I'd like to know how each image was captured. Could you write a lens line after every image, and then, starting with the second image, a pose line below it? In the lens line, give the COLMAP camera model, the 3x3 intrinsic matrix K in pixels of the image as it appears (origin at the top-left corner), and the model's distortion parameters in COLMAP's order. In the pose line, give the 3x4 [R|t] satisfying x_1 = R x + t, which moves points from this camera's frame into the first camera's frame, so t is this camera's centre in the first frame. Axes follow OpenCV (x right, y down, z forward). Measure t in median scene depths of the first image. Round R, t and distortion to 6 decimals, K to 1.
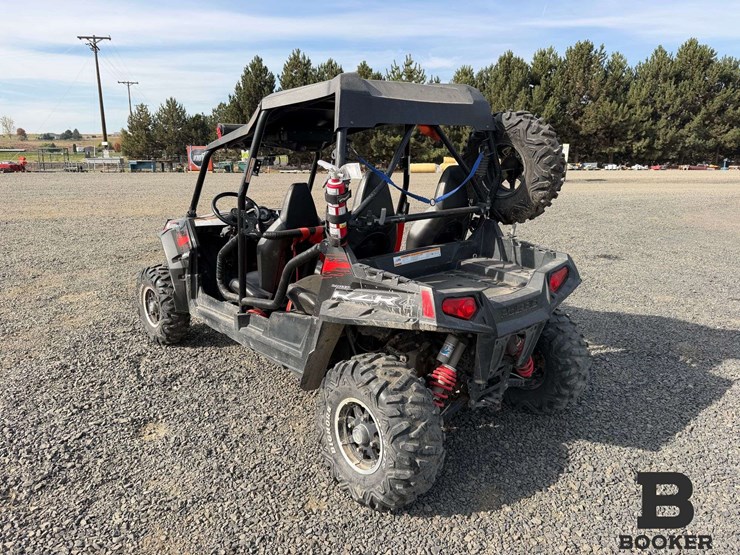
lens RADIAL K [[529.4, 0, 364.9], [0, 529.4, 282.8], [0, 0, 1]] dist [0.035223, -0.040155]
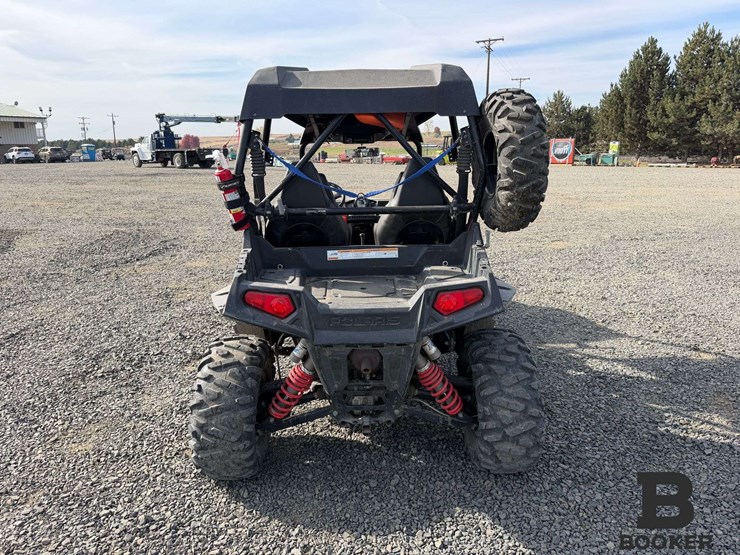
lens RADIAL K [[529.4, 0, 370.0], [0, 529.4, 283.7], [0, 0, 1]] dist [0.035223, -0.040155]
pose [[0.763168, 0.157619, -0.626683, 0.700942], [-0.149551, 0.986548, 0.066009, -0.060011], [0.628657, 0.043345, 0.776474, 0.276898]]
